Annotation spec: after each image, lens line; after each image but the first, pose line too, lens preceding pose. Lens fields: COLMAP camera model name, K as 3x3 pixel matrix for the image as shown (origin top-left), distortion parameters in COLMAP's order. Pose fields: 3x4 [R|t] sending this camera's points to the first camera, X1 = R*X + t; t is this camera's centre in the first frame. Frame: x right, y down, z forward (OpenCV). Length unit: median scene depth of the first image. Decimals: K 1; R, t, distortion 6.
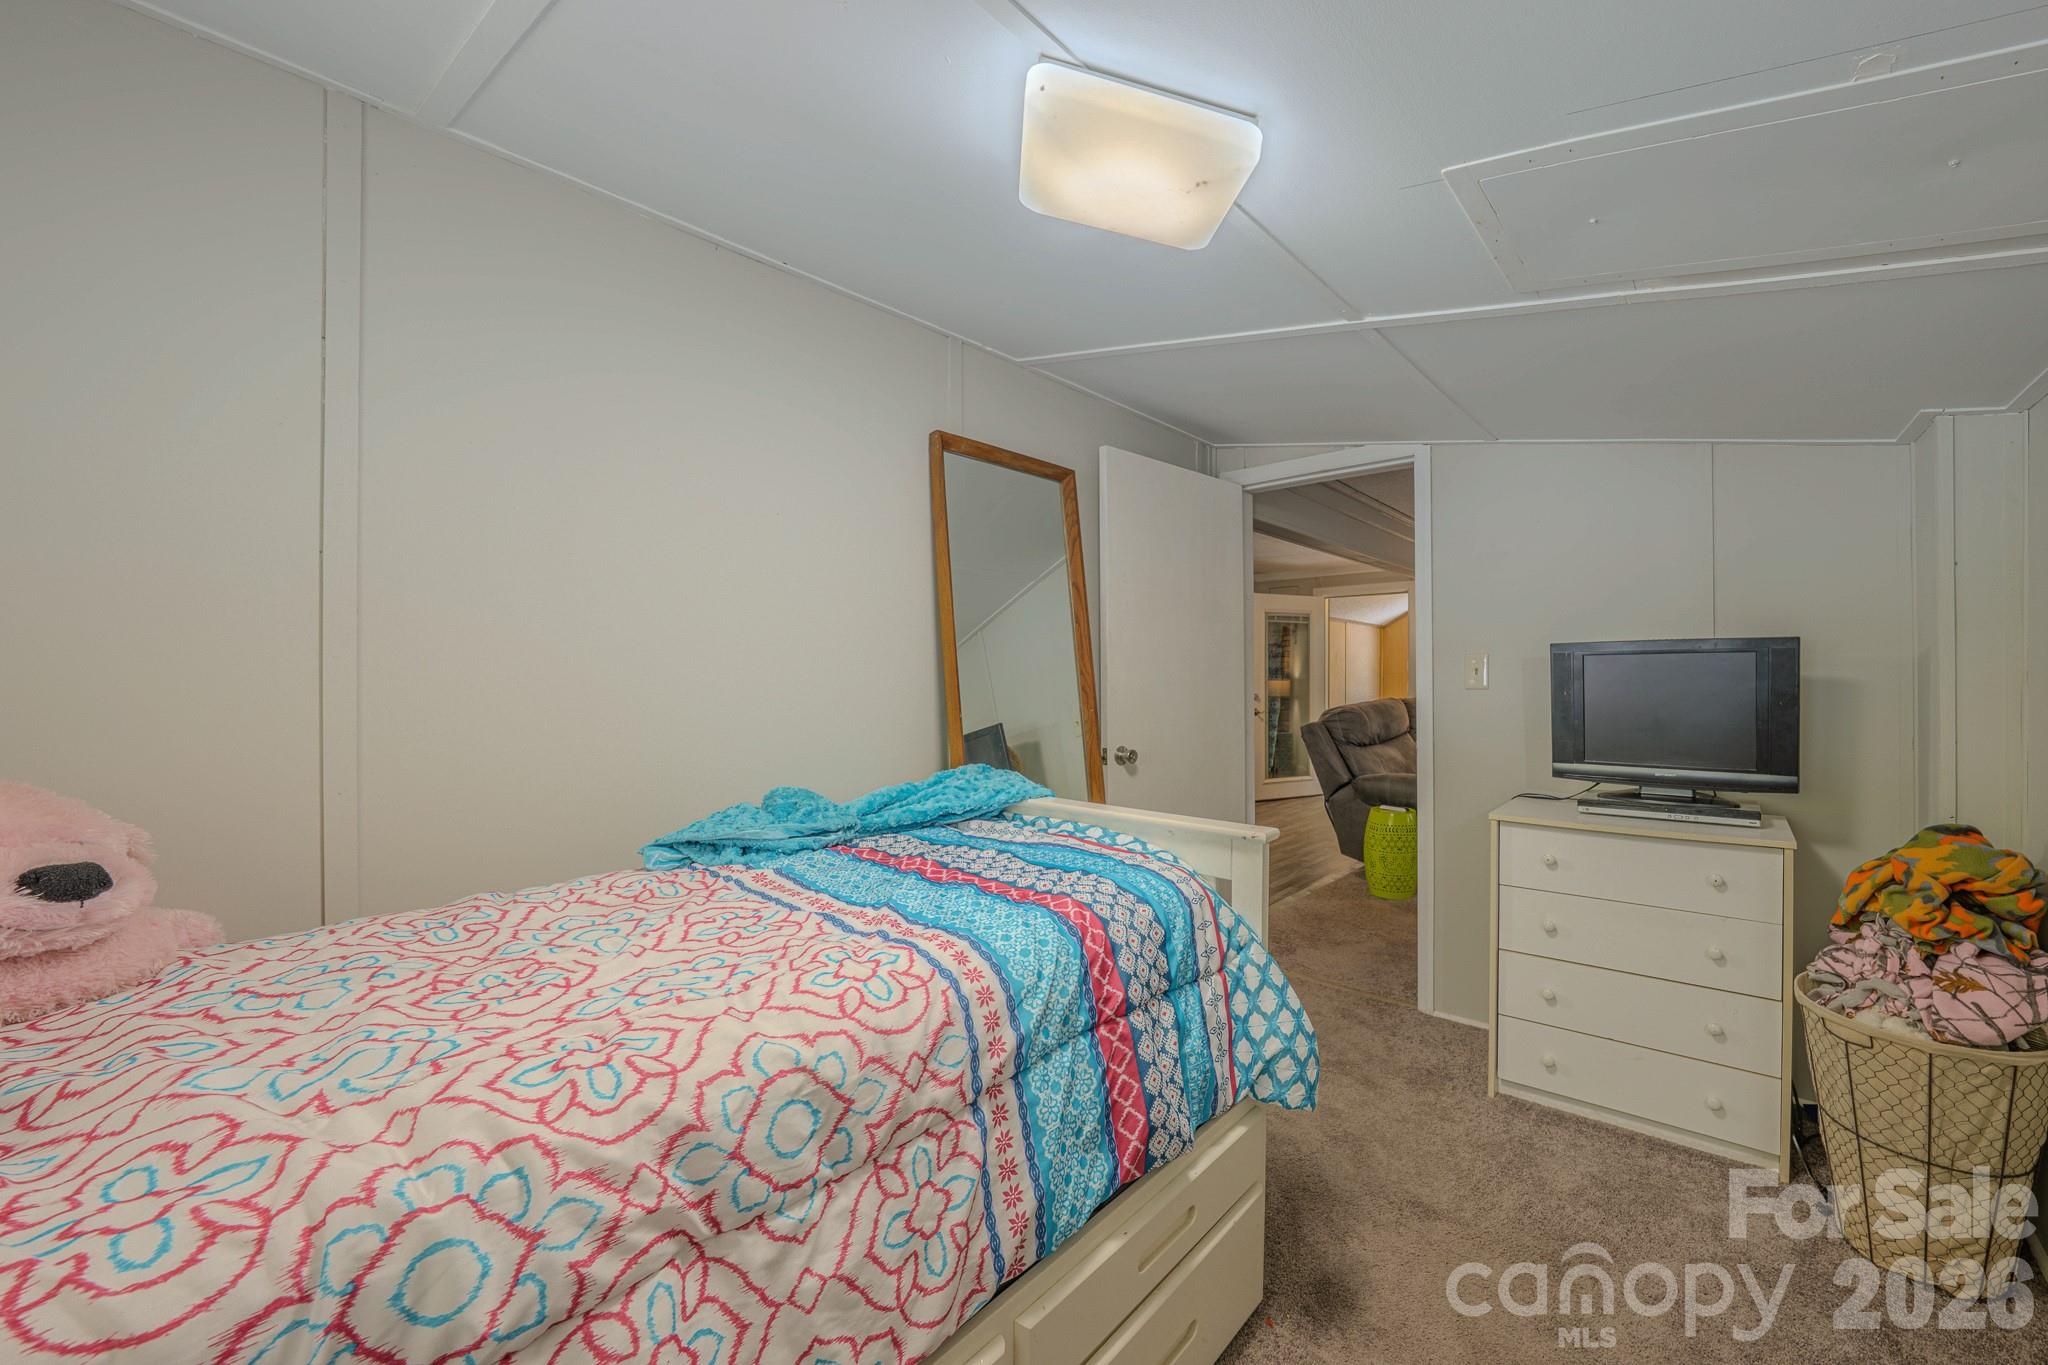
lens RADIAL K [[752.3, 0, 1238.8], [0, 752.3, 675.8], [0, 0, 1]] dist [-0.000746, 0.000033]
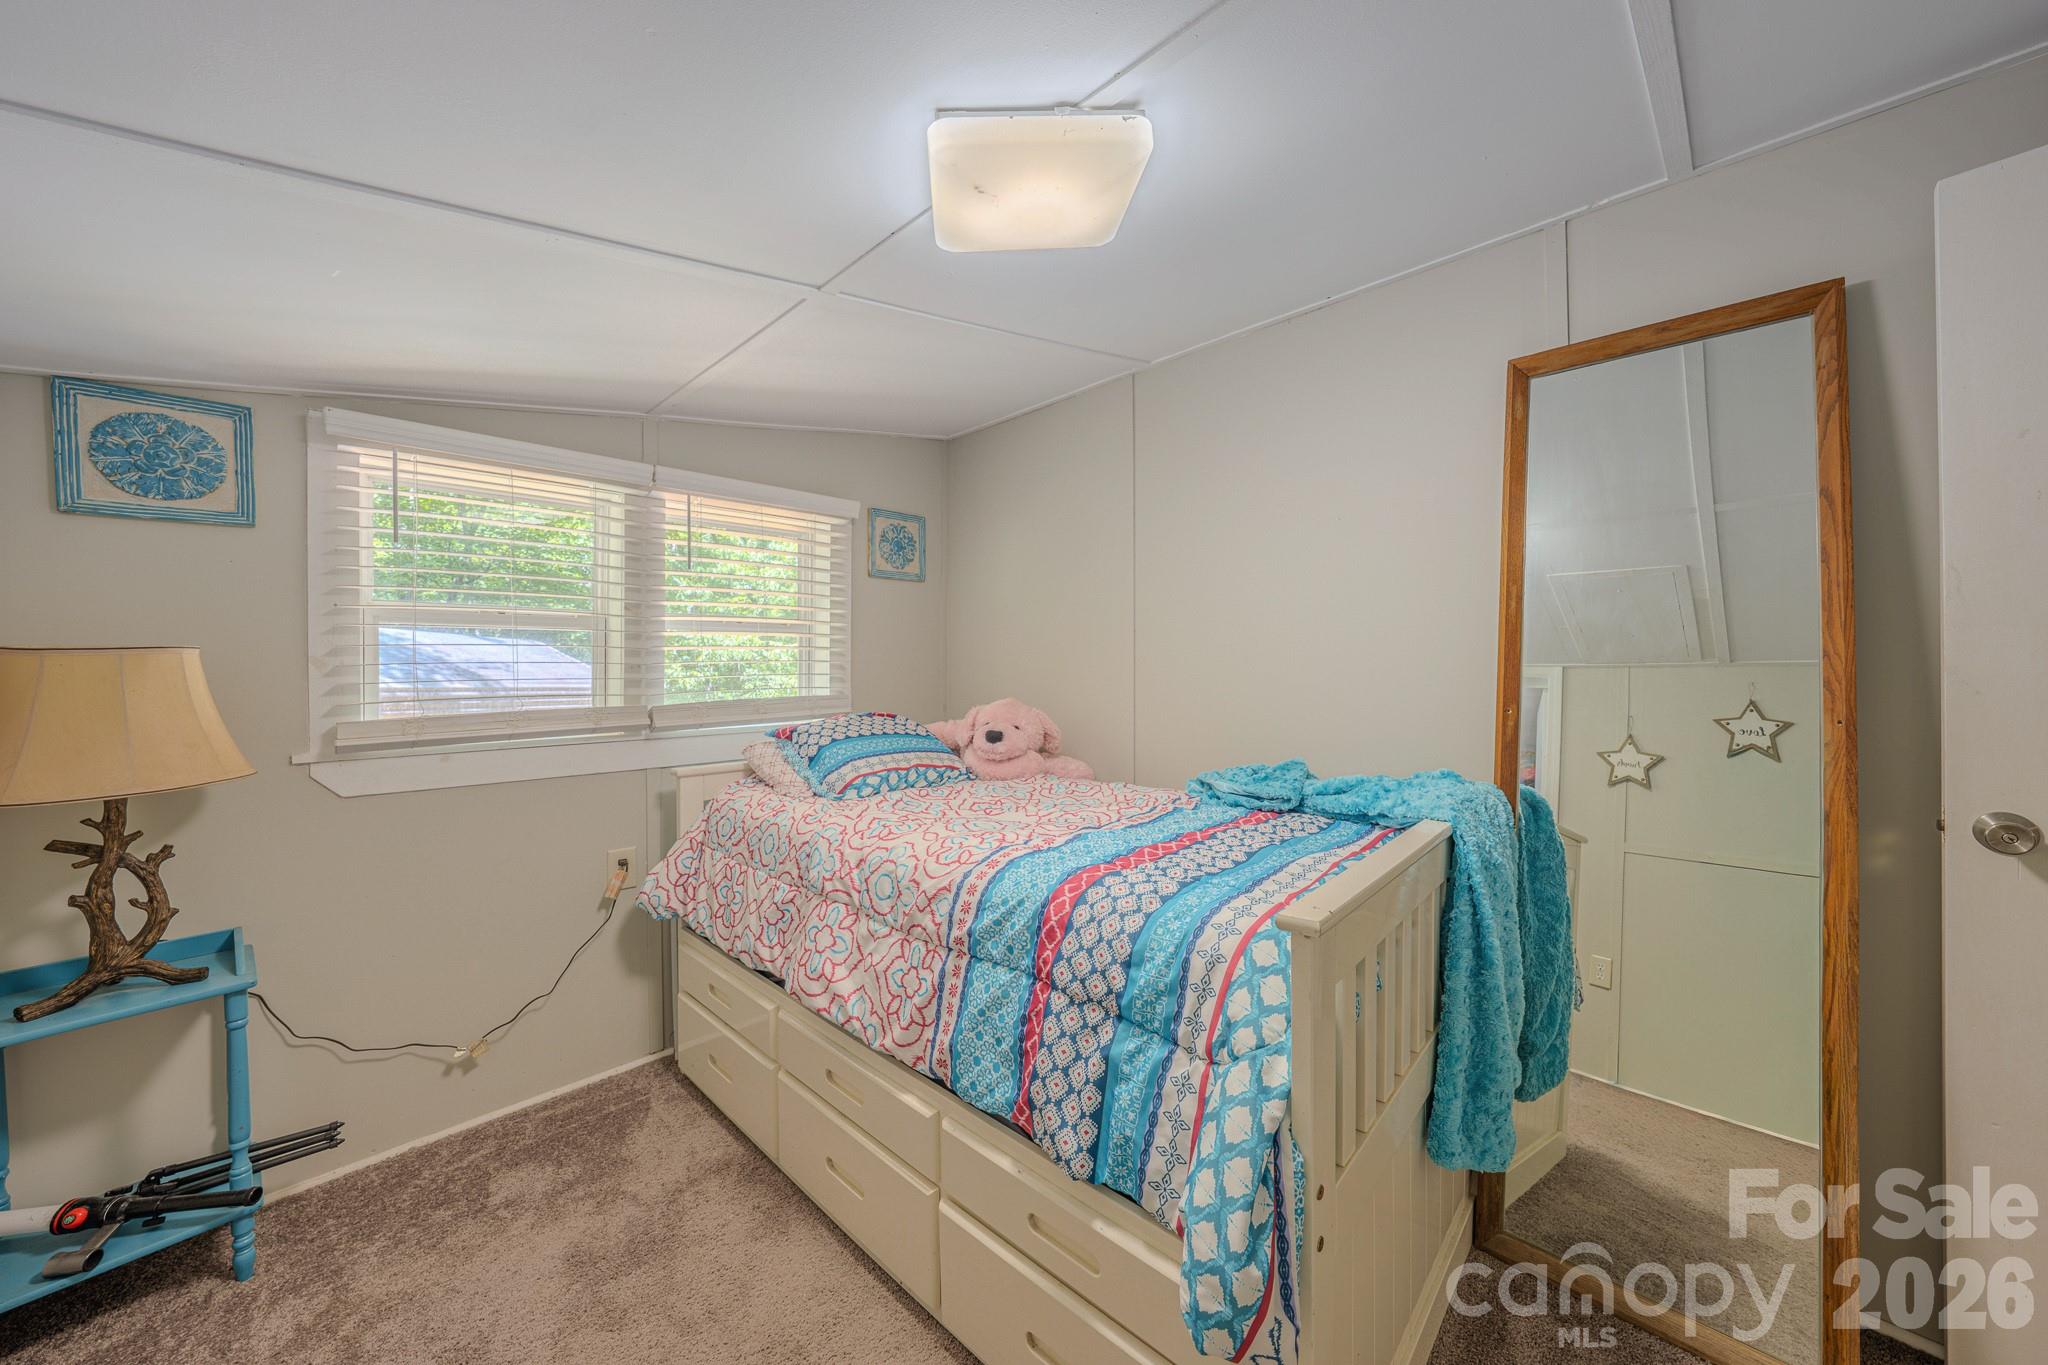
lens RADIAL K [[716.7, 0, 1034.0], [0, 716.7, 673.3], [0, 0, 1]] dist [-0.016969, 0.000333]
pose [[-0.167577, 0.000211, -0.985859, 0.886916], [0.005257, 0.999986, -0.000680, 0.019434], [0.985845, -0.005296, -0.167576, 1.230667]]
